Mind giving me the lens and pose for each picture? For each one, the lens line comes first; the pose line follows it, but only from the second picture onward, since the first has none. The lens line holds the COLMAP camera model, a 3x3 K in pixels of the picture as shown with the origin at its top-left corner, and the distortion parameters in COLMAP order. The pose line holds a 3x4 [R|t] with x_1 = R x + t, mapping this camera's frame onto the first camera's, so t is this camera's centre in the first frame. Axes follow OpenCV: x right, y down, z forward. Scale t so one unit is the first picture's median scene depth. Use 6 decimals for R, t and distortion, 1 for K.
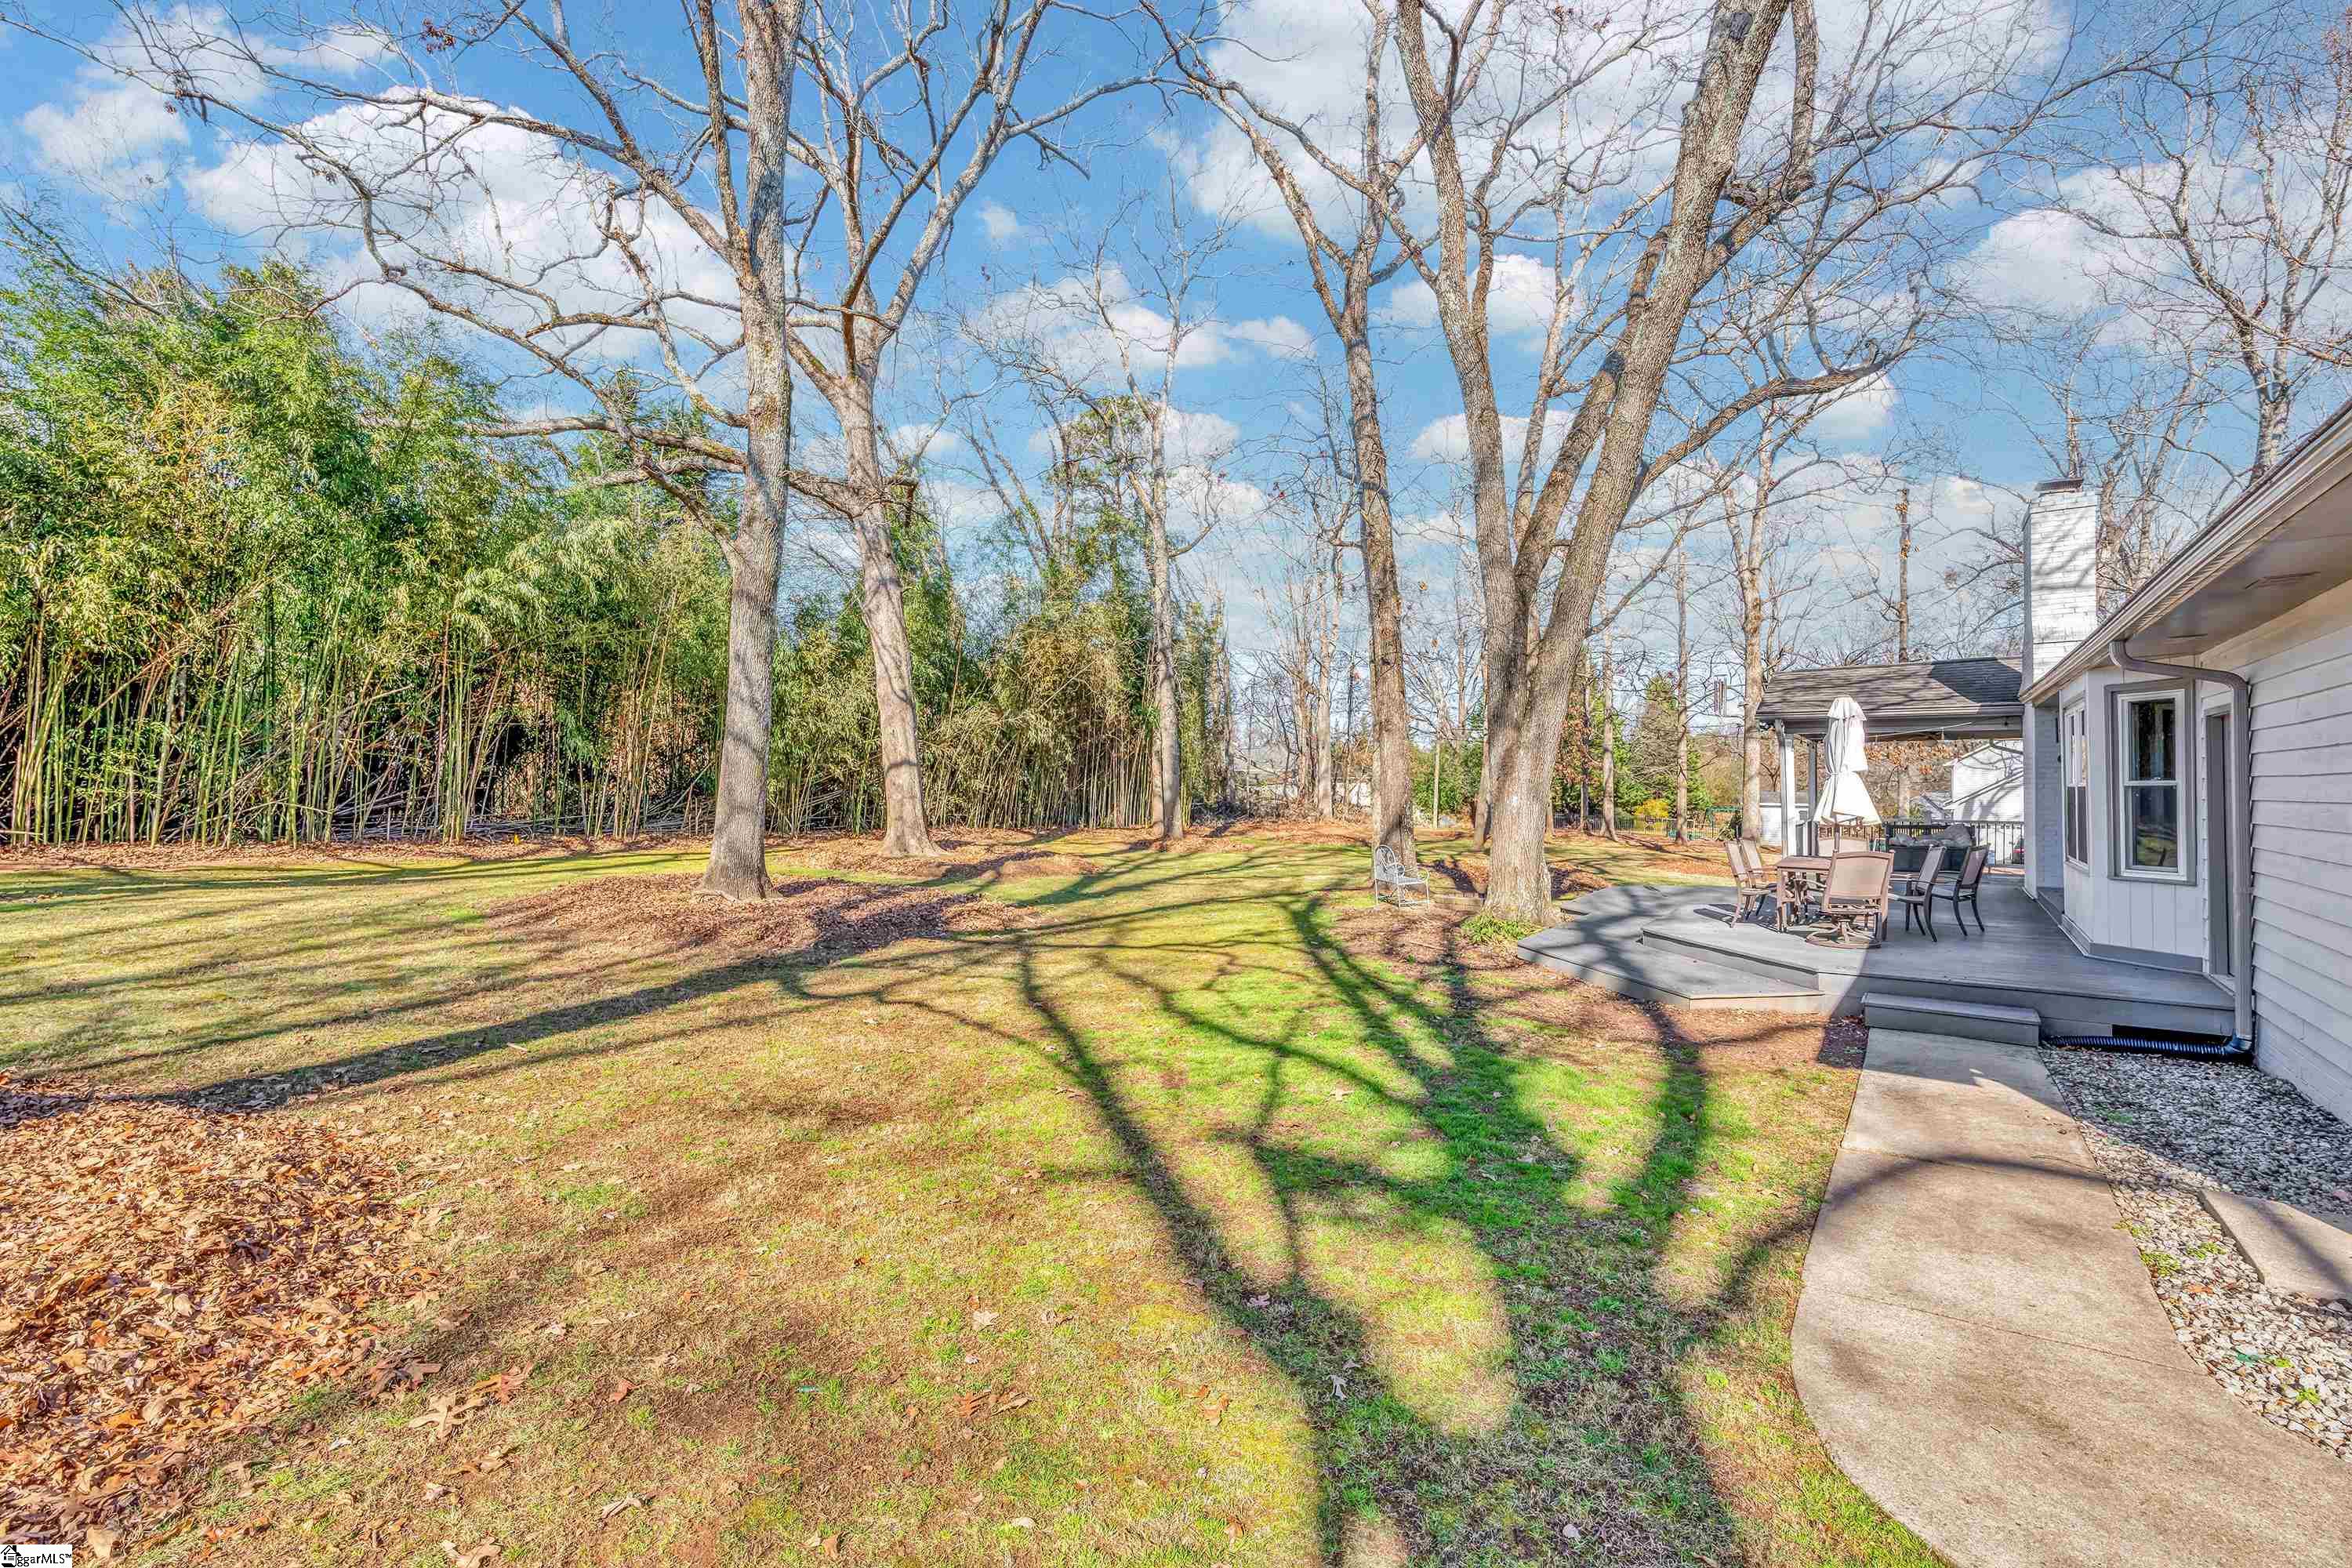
lens RADIAL K [[1030.3, 0, 1179.9], [0, 1030.3, 781.0], [0, 0, 1]] dist [-0.002167, -0.000320]
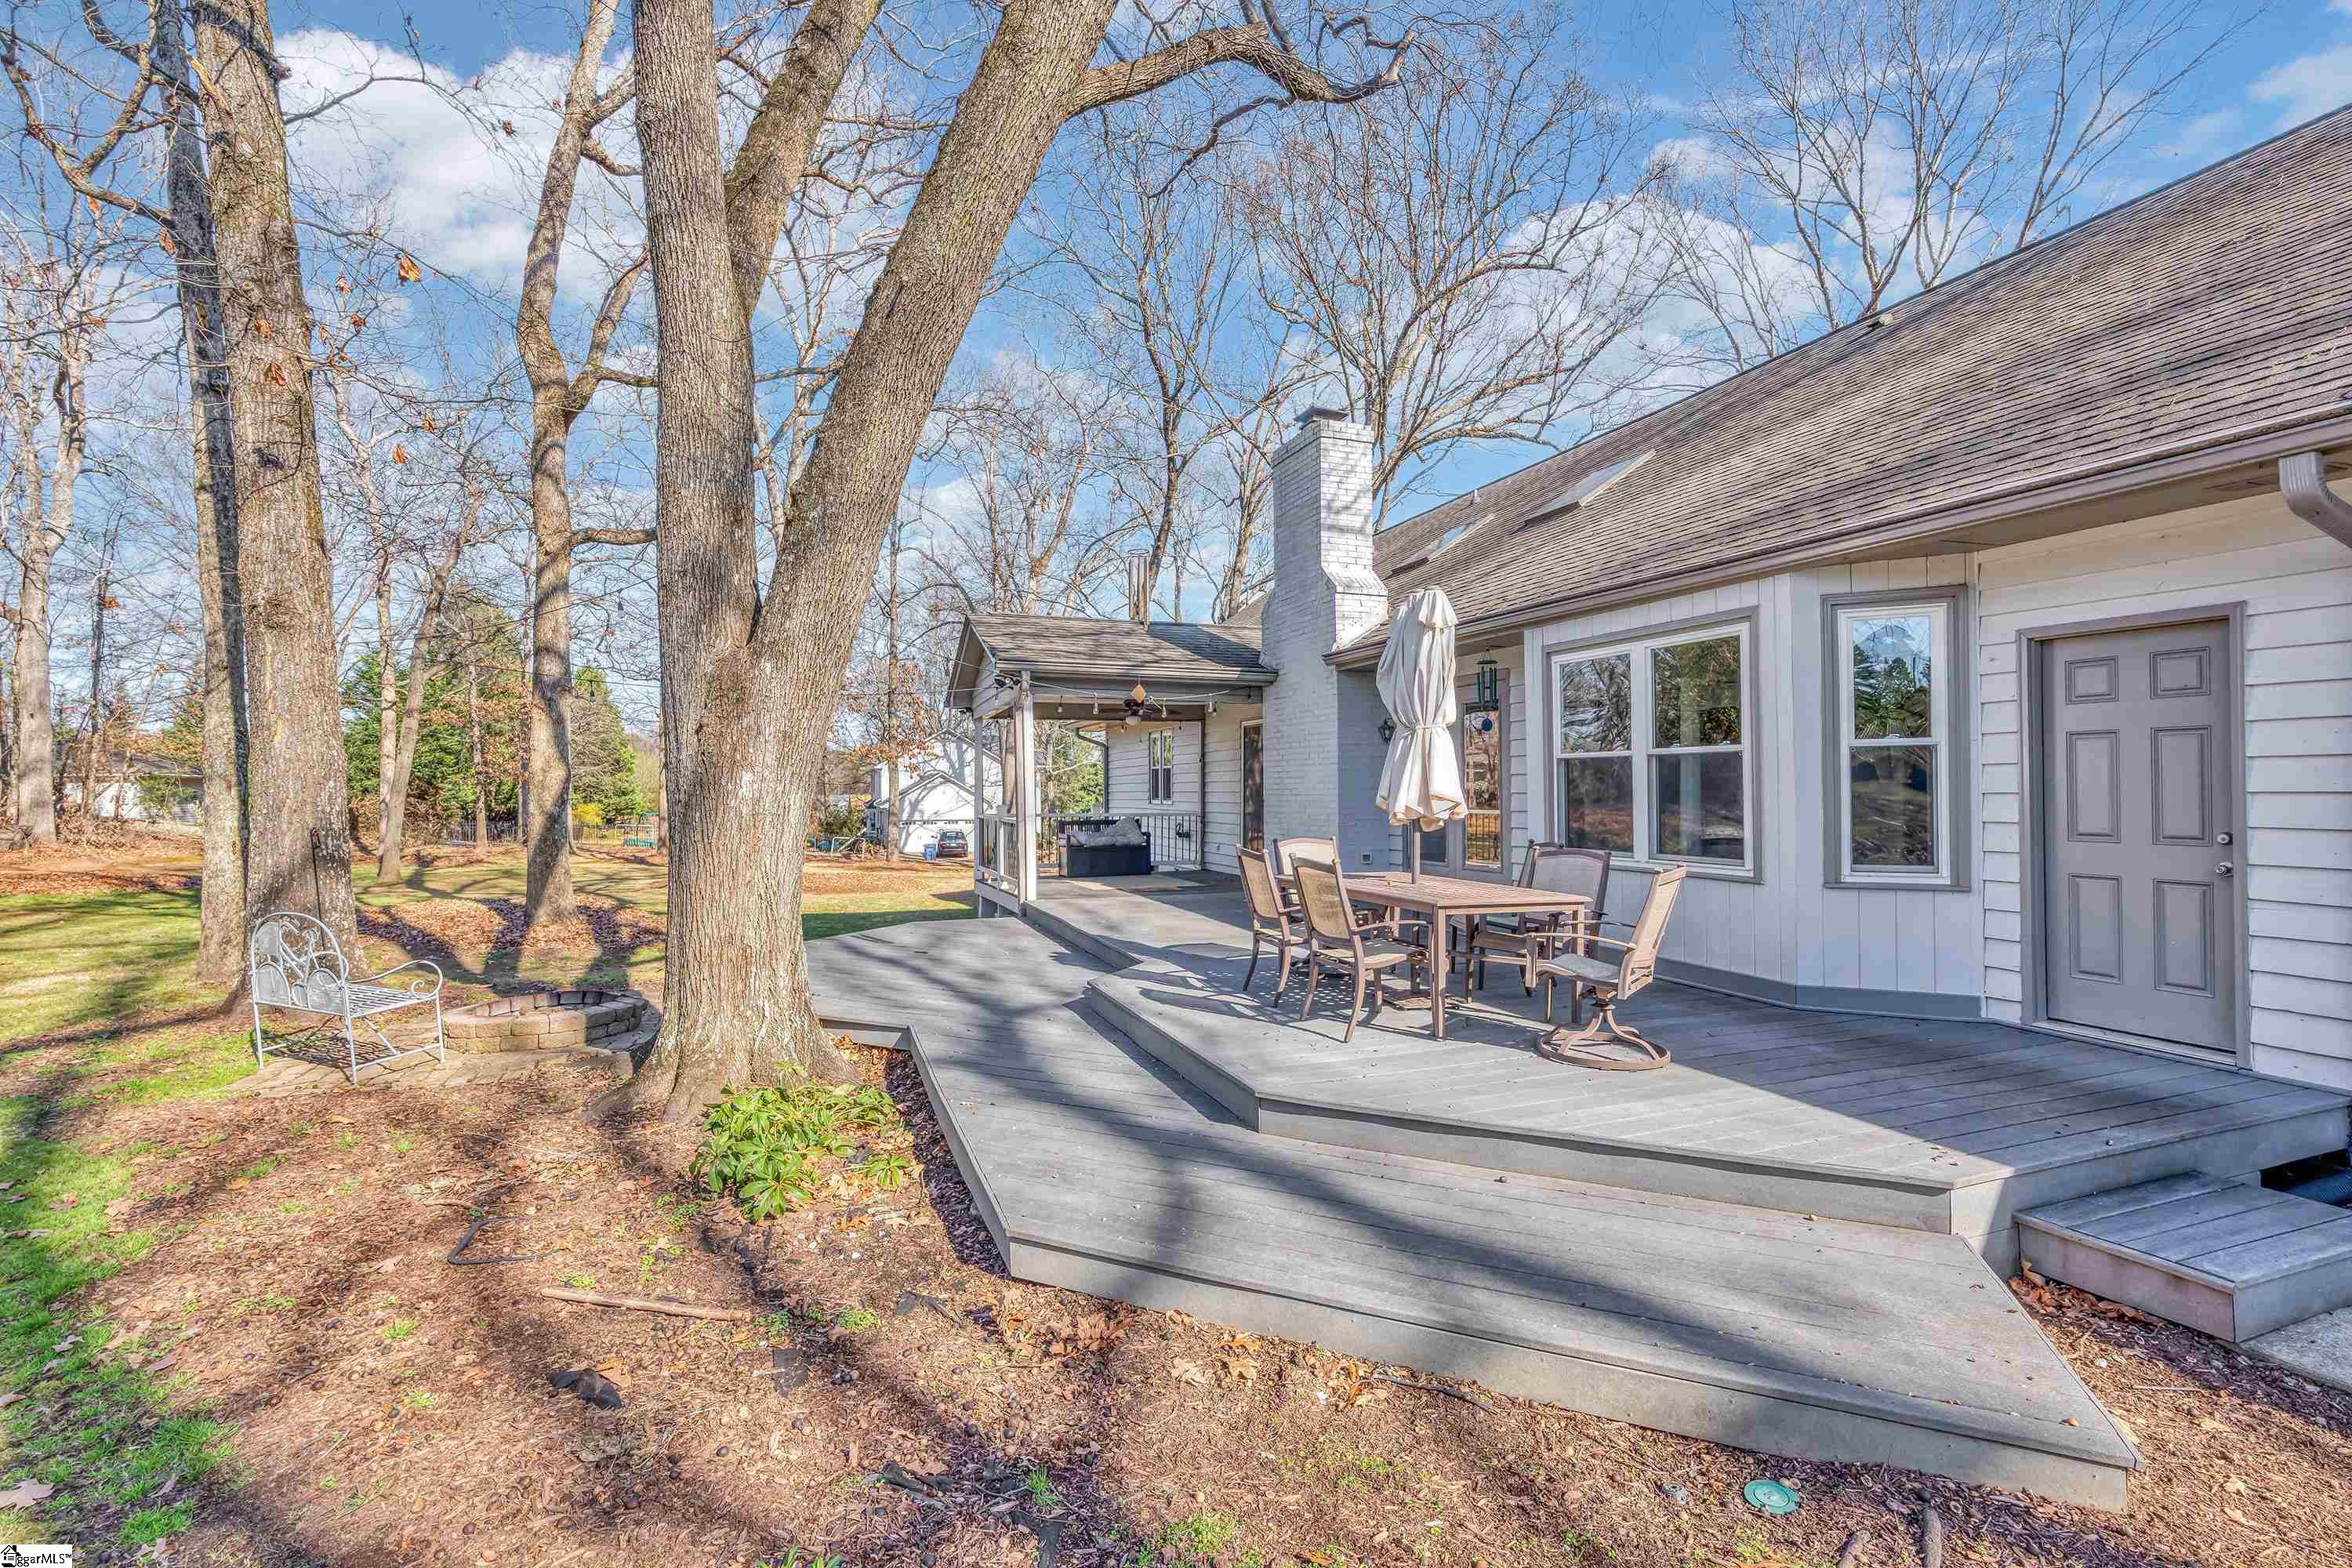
lens RADIAL K [[1030.3, 0, 1184.3], [0, 1030.3, 792.0], [0, 0, 1]] dist [-0.002167, -0.000320]
pose [[0.555076, -0.003992, 0.831790, 0.081144], [-0.000542, 0.999987, 0.005161, 0.020508], [-0.831800, -0.003316, 0.555066, 0.635533]]
